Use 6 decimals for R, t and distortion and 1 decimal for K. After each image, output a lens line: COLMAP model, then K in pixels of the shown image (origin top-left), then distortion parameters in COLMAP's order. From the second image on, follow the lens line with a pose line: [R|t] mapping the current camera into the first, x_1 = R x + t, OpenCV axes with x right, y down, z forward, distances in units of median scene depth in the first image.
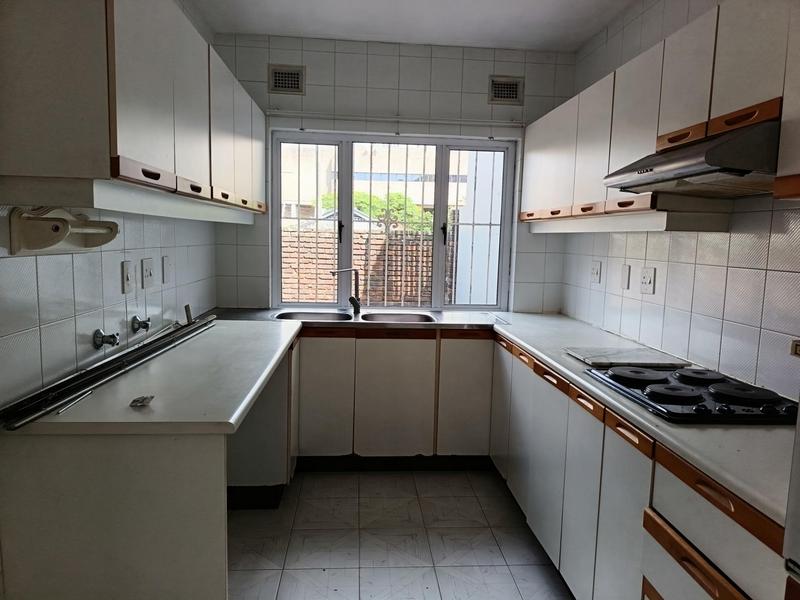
lens RADIAL K [[561.3, 0, 400.0], [0, 561.3, 300.0], [0, 0, 1]] dist [0.051942, -0.041102]
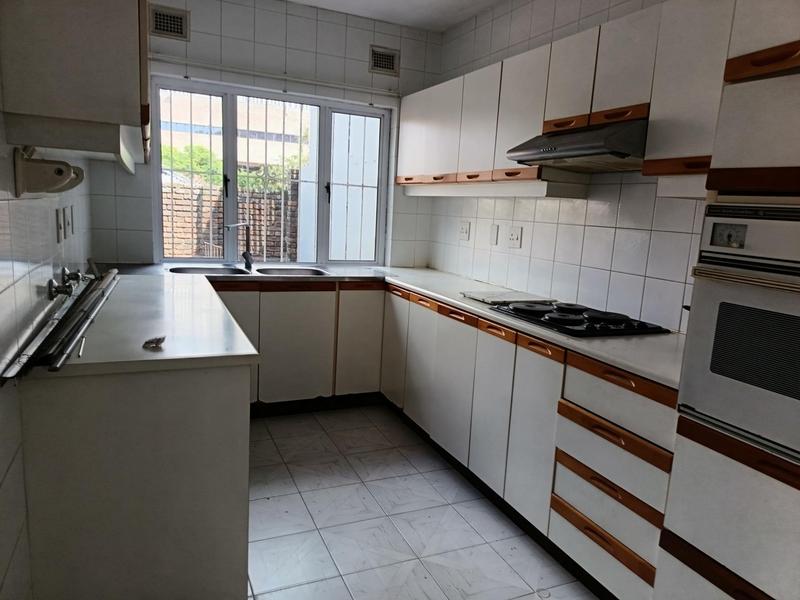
lens RADIAL K [[560.4, 0, 400.0], [0, 560.4, 300.0], [0, 0, 1]] dist [0.114124, -0.178771]
pose [[0.939367, -0.027821, 0.341784, -0.190694], [0.005222, 0.997748, 0.066865, 0.015890], [-0.342875, -0.061026, 0.937397, -0.067654]]
